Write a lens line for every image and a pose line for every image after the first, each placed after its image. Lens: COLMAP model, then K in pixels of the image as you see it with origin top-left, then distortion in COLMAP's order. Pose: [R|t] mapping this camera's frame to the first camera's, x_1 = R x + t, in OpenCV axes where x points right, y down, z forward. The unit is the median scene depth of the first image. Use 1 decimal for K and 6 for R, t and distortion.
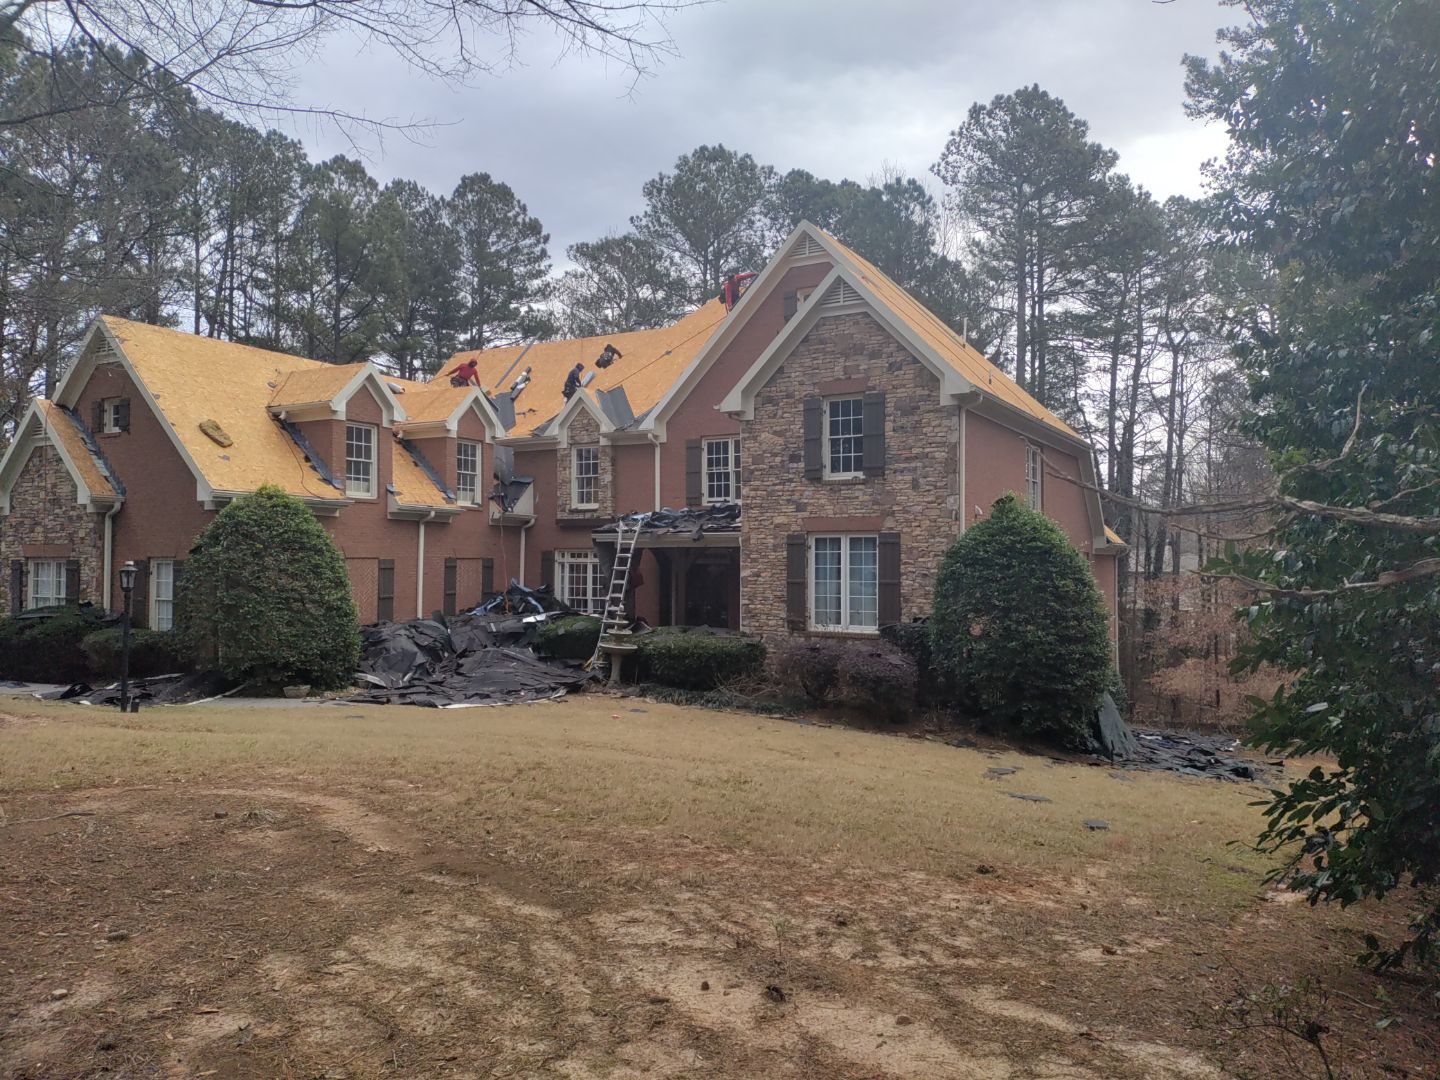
lens RADIAL K [[1067.3, 0, 727.8], [0, 1067.3, 521.3], [0, 0, 1]] dist [0.088957, -0.105086]
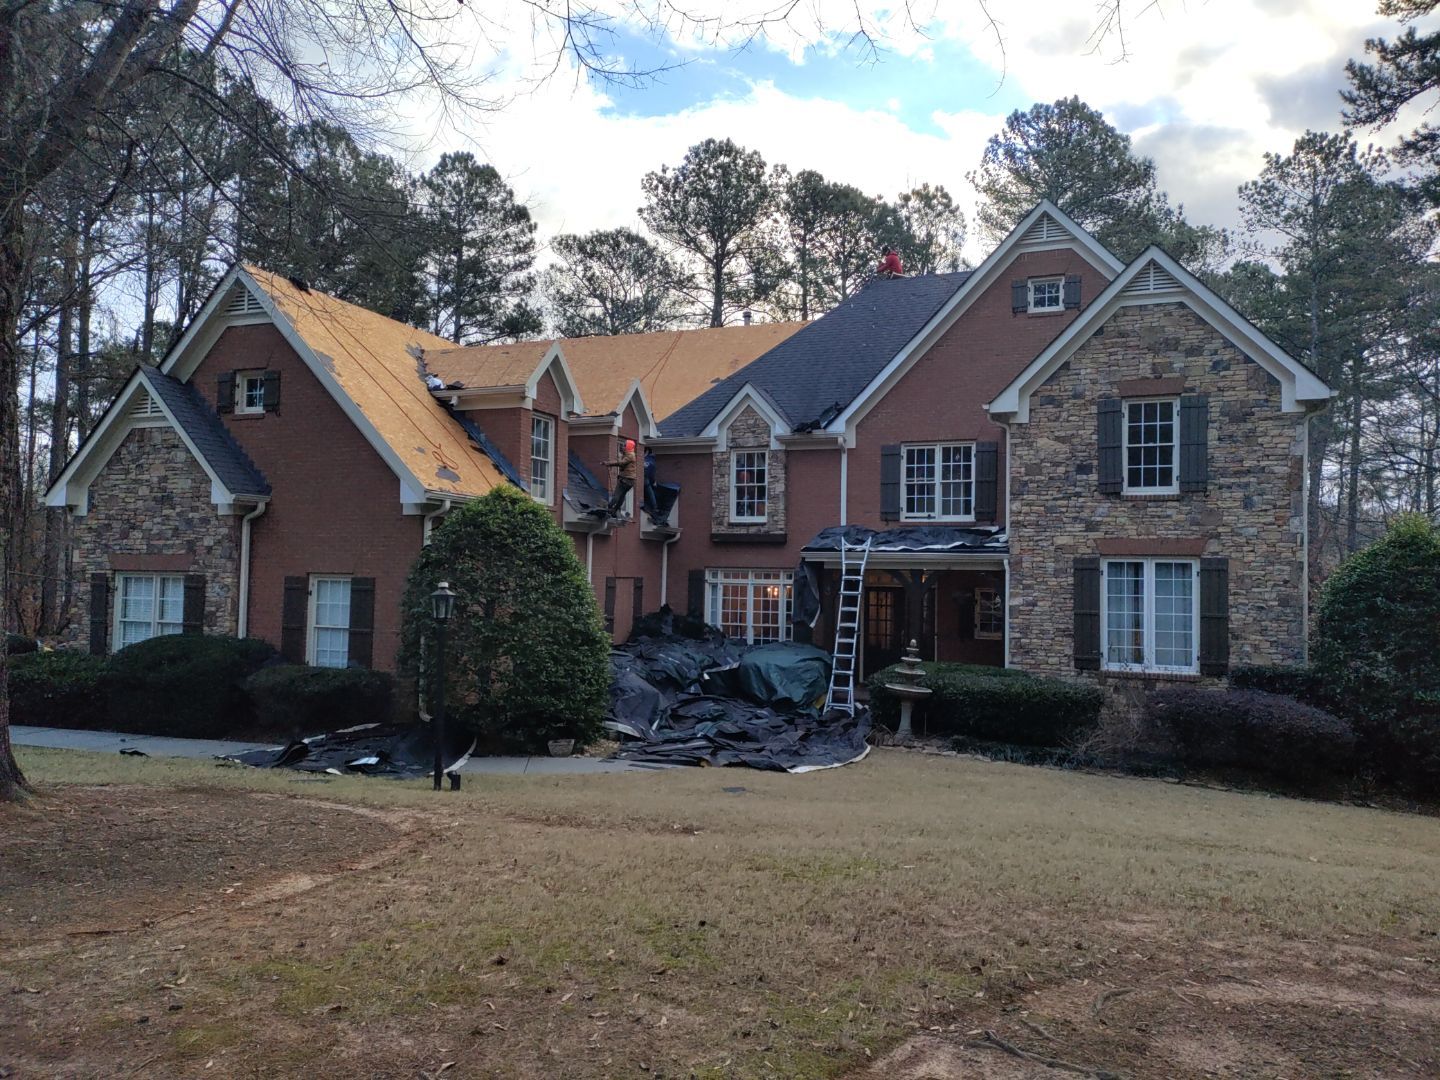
lens RADIAL K [[1049.1, 0, 722.5], [0, 1049.1, 537.3], [0, 0, 1]] dist [0.099365, -0.139829]
pose [[0.990618, 0.018670, 0.135377, -0.321350], [-0.018934, 0.999821, 0.000660, 0.000776], [-0.135341, -0.003217, 0.990794, 0.182476]]
